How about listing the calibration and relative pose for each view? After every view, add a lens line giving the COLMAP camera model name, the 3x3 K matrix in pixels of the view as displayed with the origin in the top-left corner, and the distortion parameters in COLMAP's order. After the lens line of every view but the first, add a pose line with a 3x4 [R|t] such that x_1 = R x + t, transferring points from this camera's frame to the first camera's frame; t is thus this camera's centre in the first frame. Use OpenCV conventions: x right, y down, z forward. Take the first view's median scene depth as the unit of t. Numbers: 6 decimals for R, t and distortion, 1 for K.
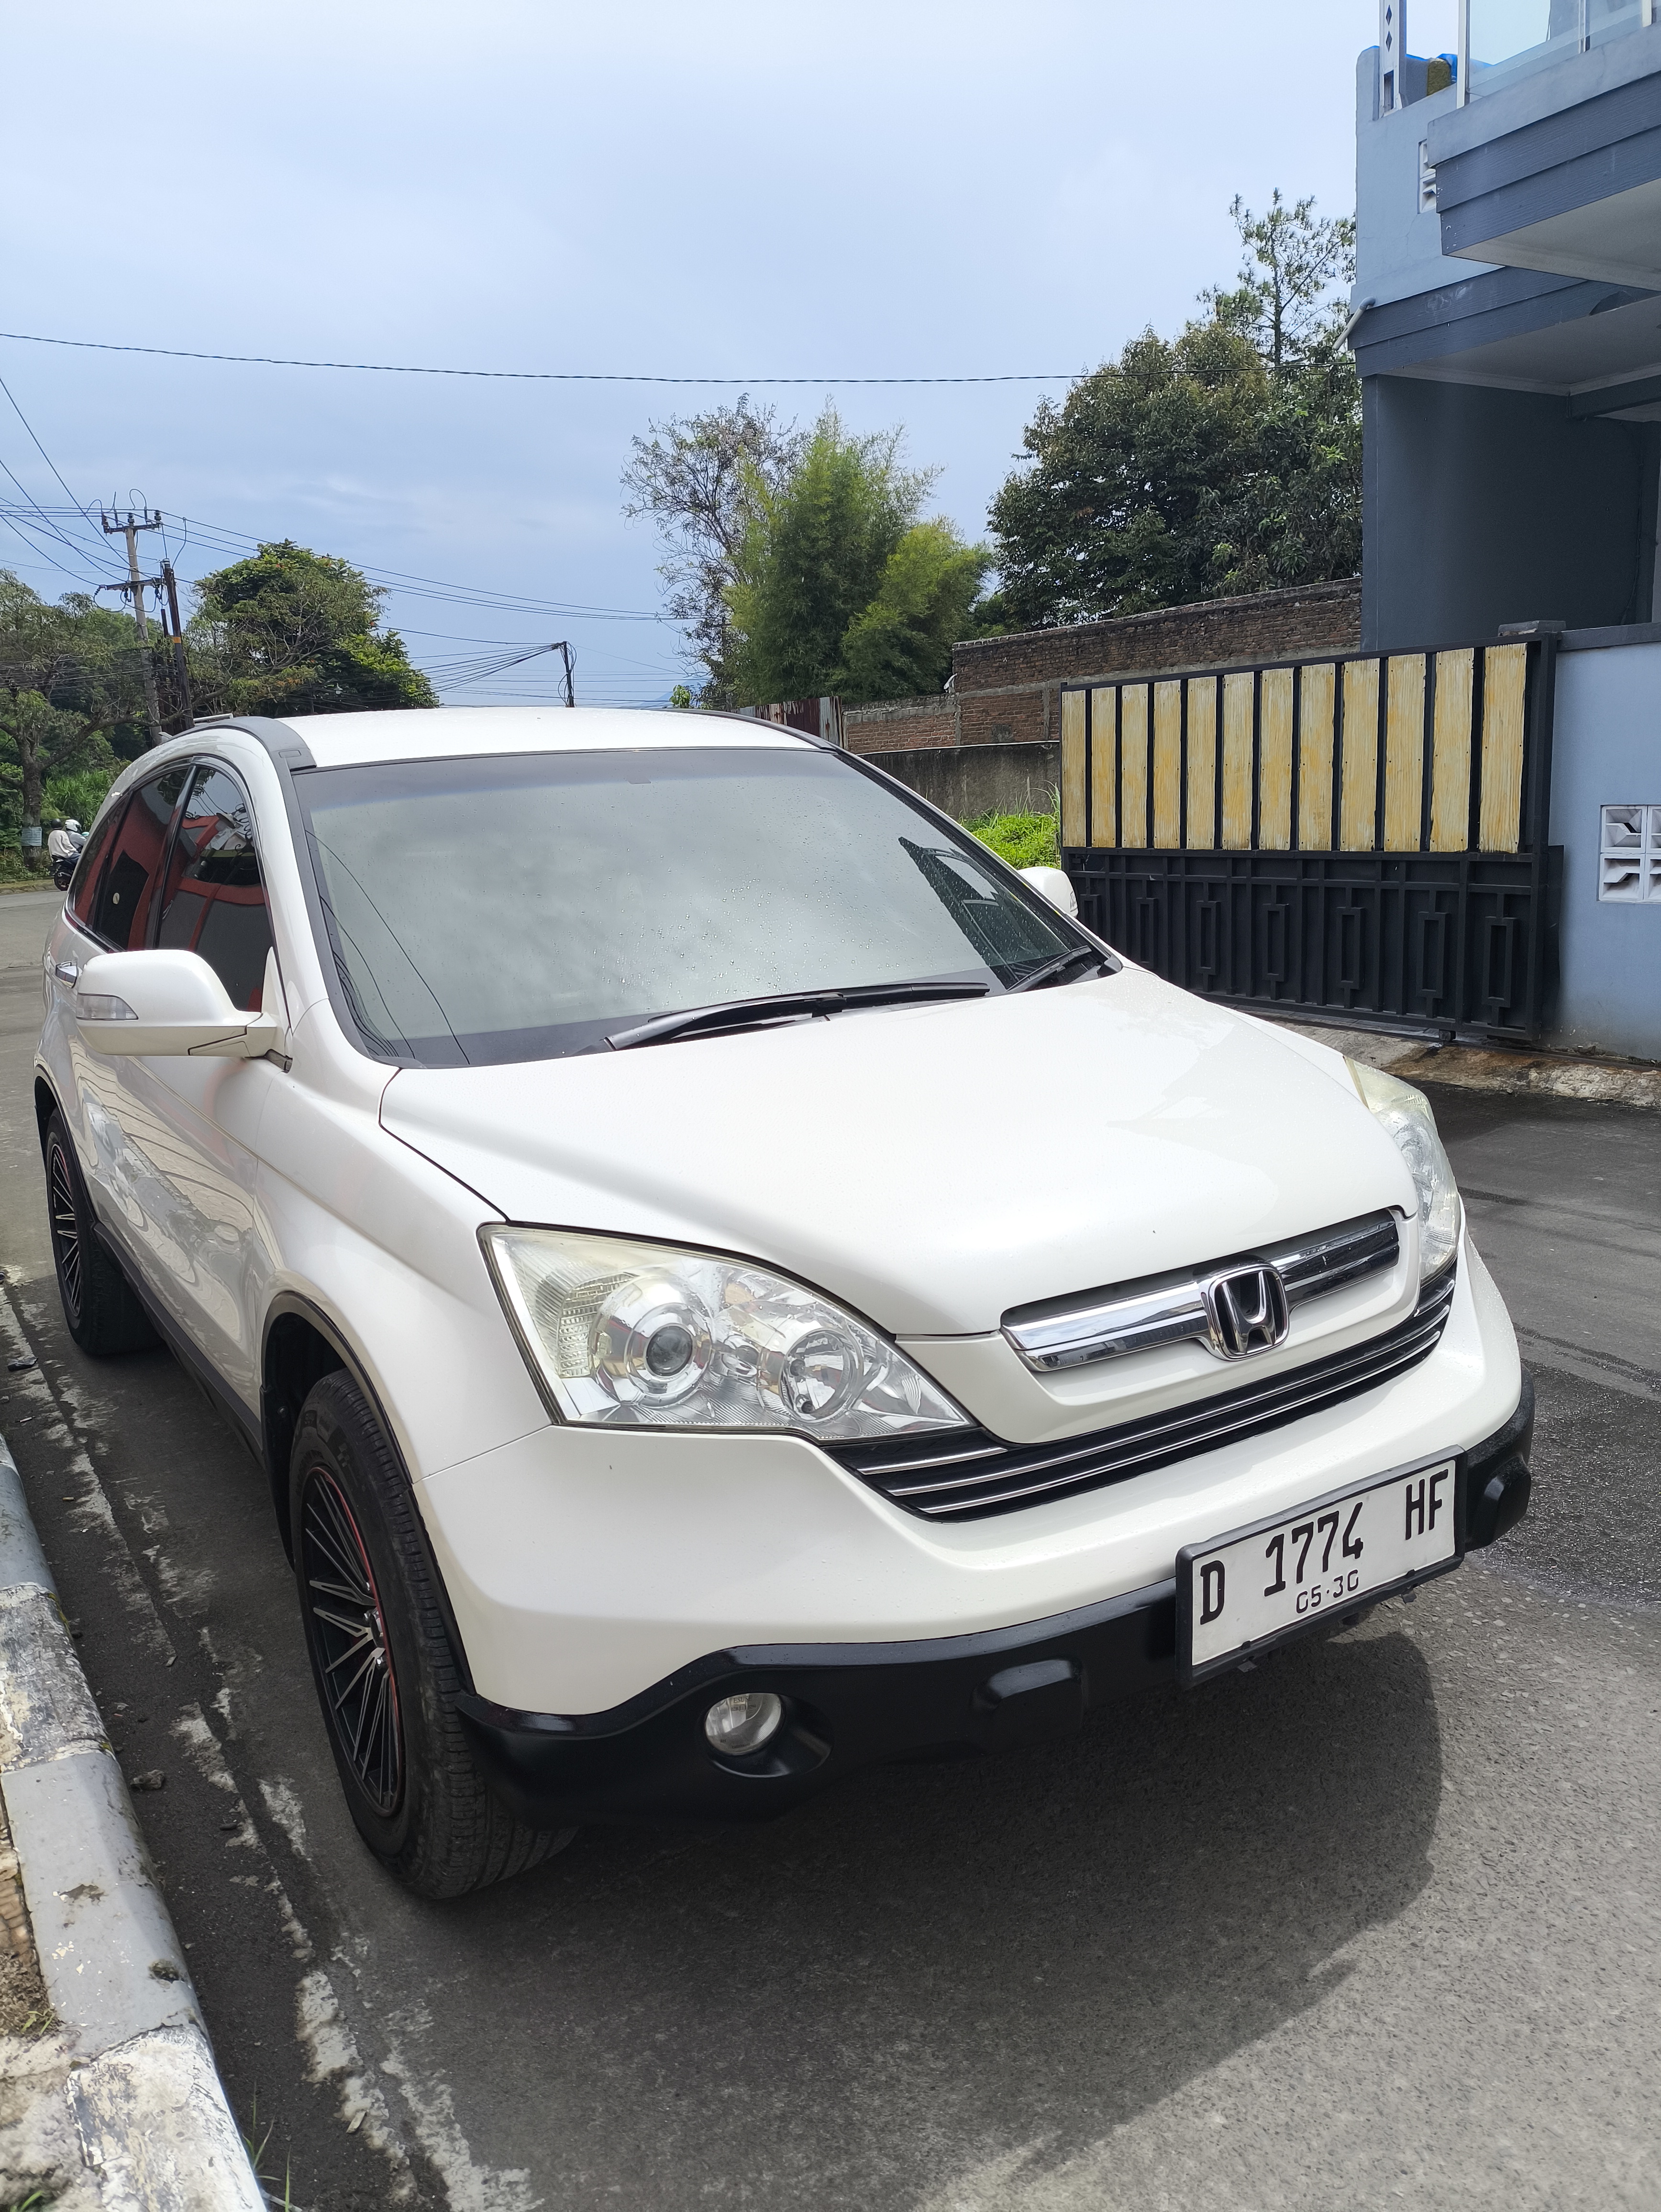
lens RADIAL K [[1618.3, 0, 747.3], [0, 1618.3, 1104.3], [0, 0, 1]] dist [0.016919, 0.001494]
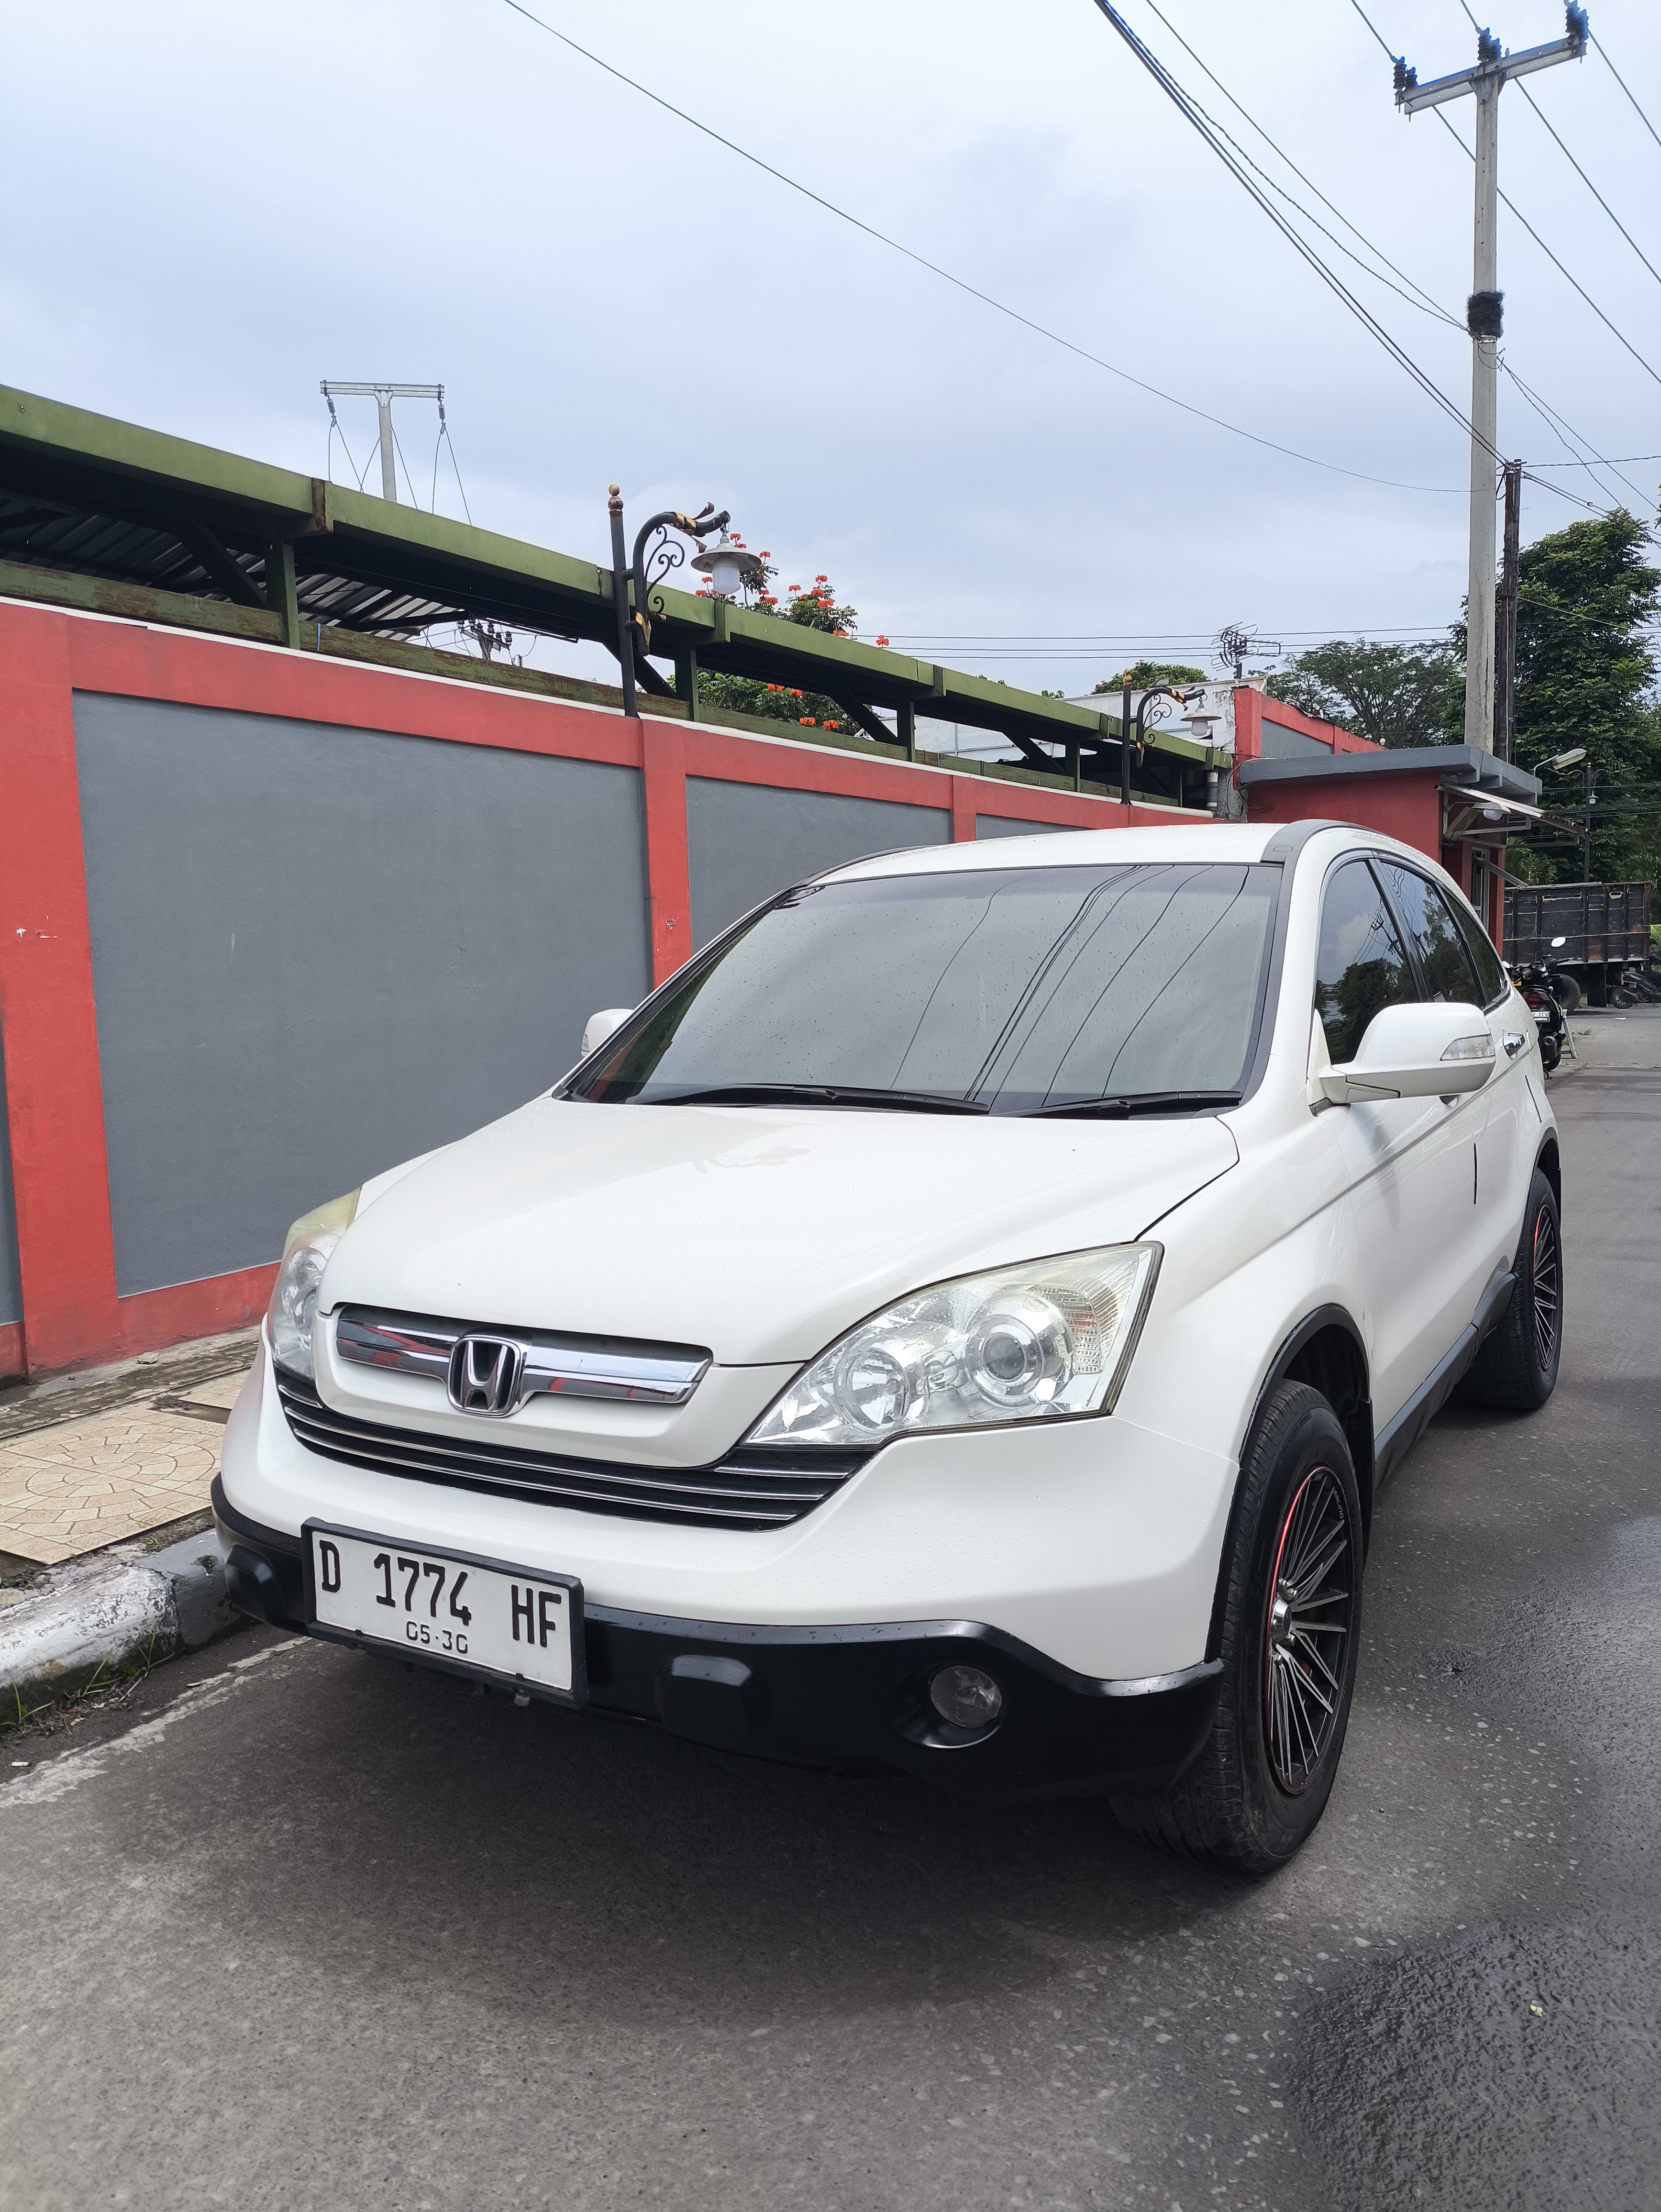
lens RADIAL K [[1535.9, 0, 837.5], [0, 1535.9, 1122.0], [0, 0, 1]] dist [0.154194, -0.228659]
pose [[0.481442, 0.133875, -0.866193, 1.373159], [-0.173389, 0.983283, 0.055600, -0.152738], [0.859156, 0.123420, 0.496607, 0.665182]]
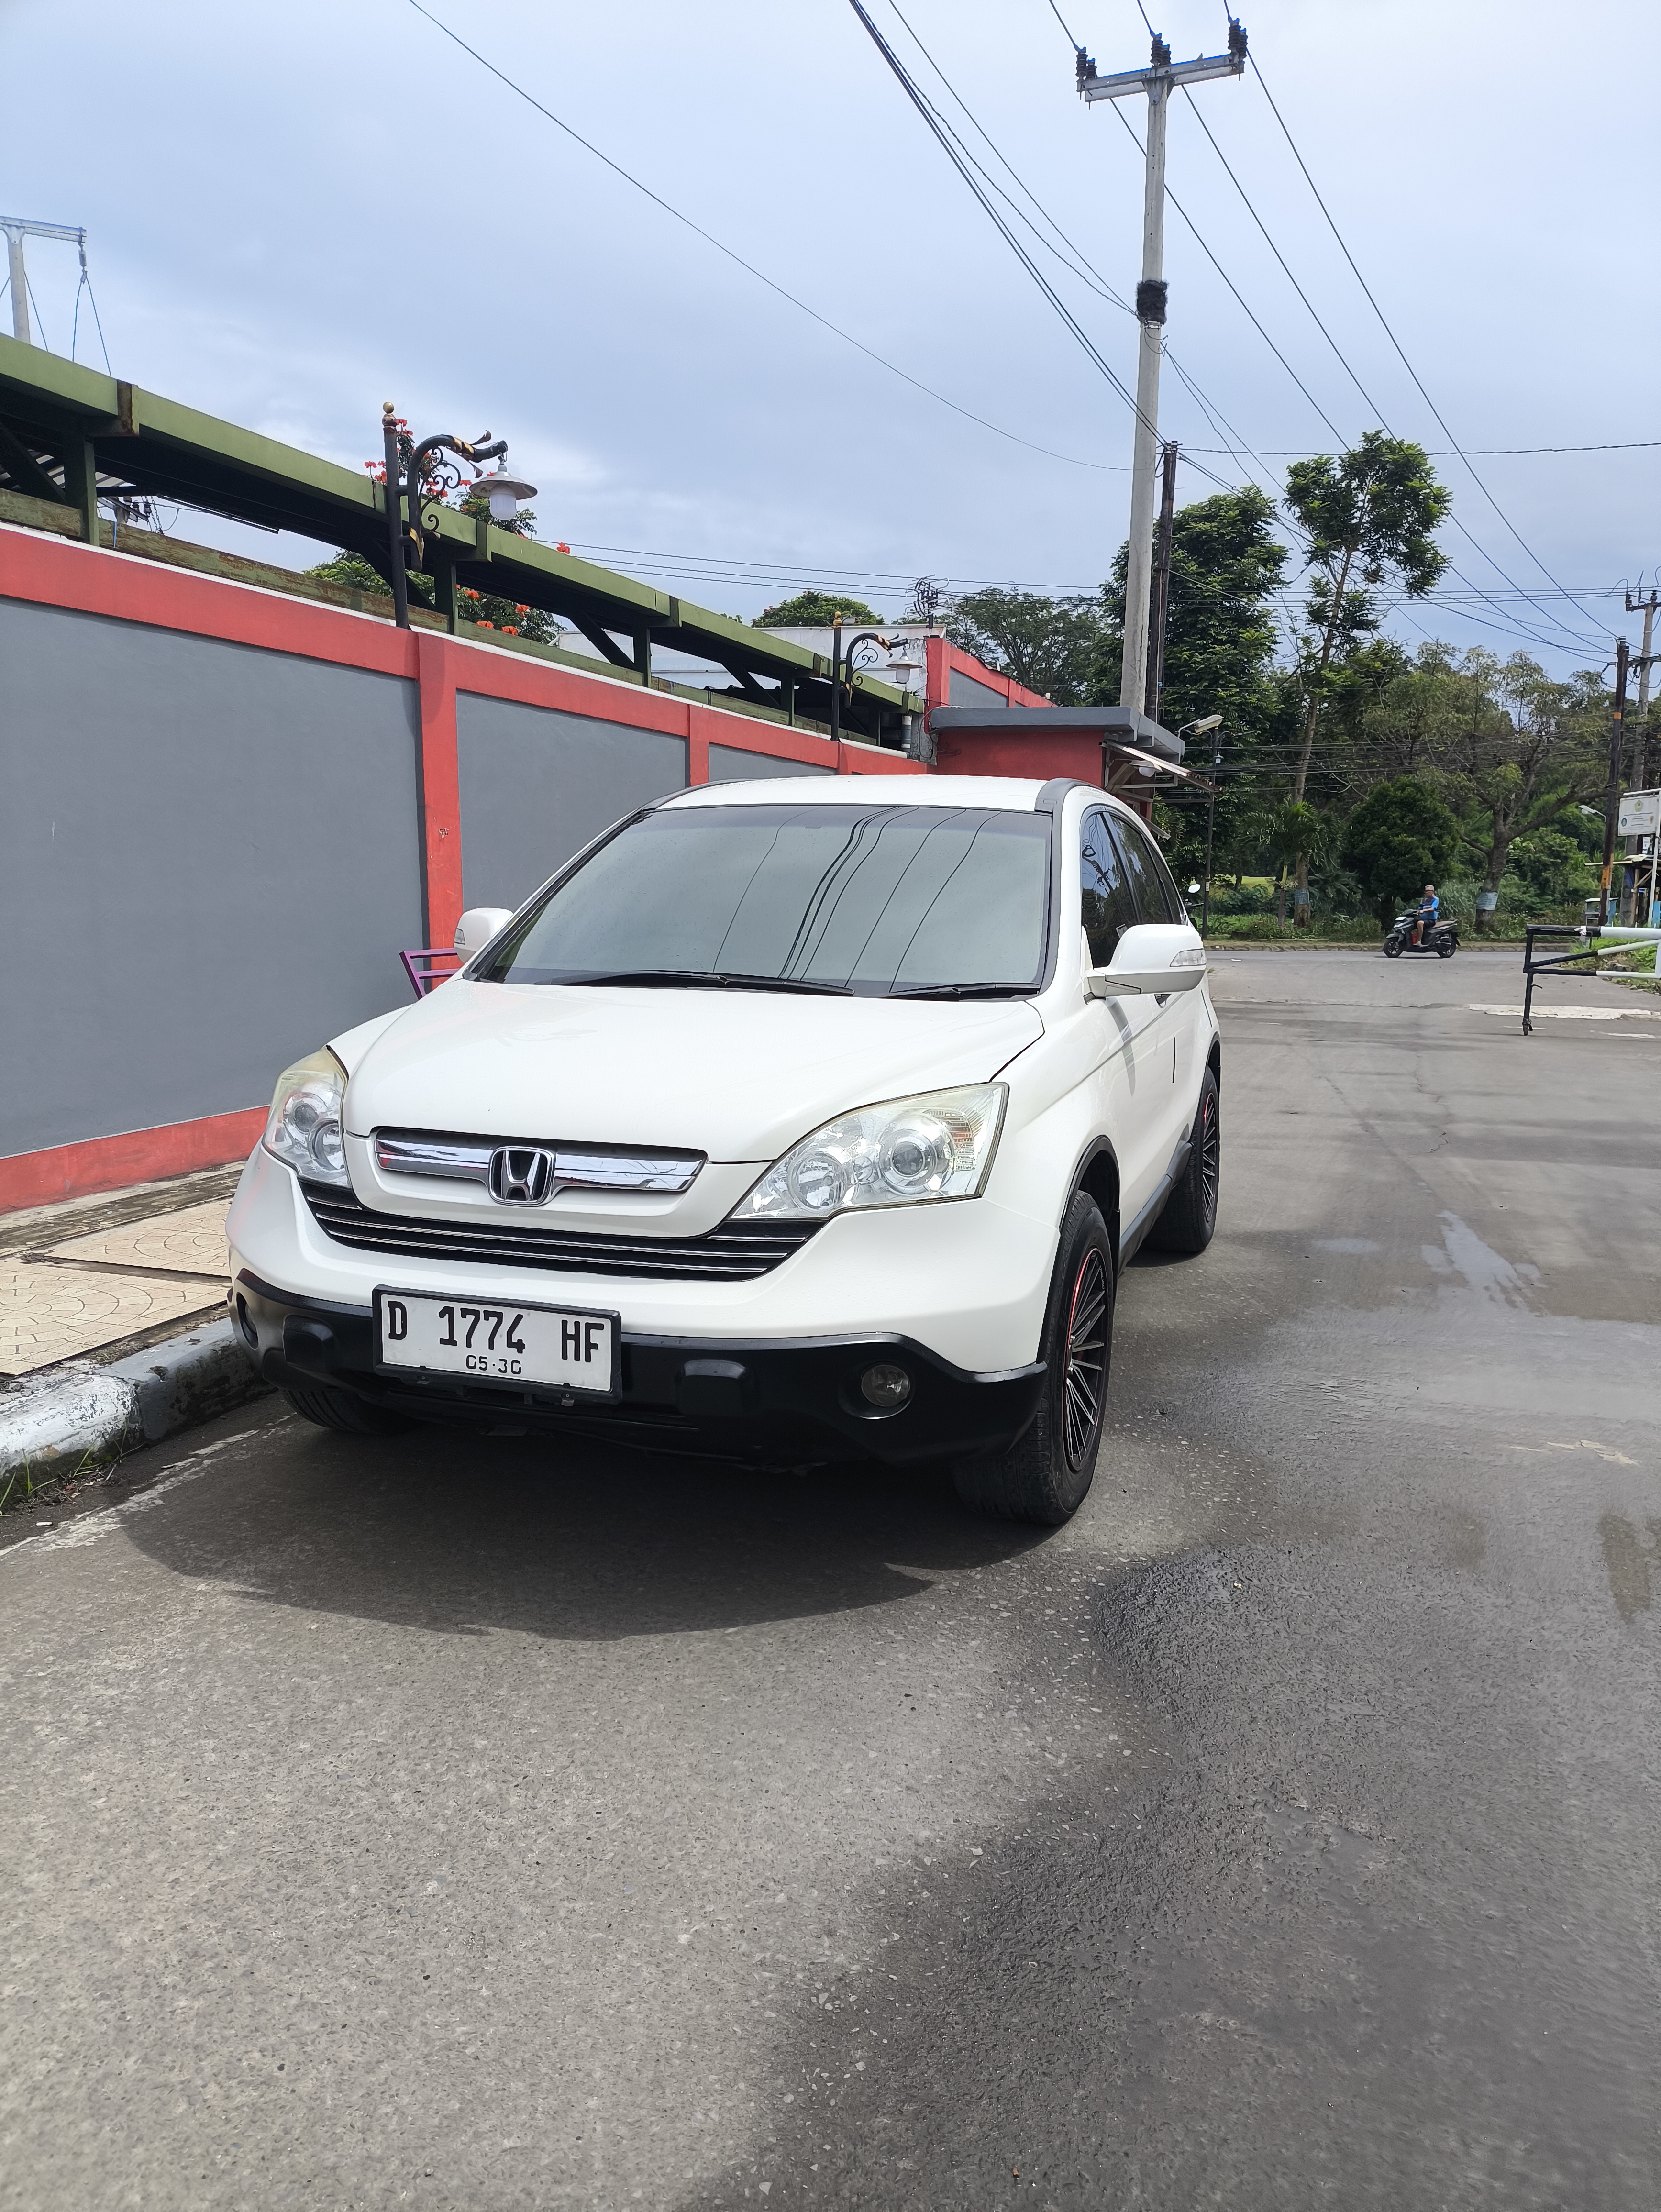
lens RADIAL K [[1535.9, 0, 837.5], [0, 1535.9, 1122.0], [0, 0, 1]] dist [0.154194, -0.228659]
pose [[0.653274, 0.179933, -0.735430, 1.581591], [-0.198967, 0.978008, 0.062543, -0.070996], [0.730510, 0.105469, 0.674708, 0.246303]]
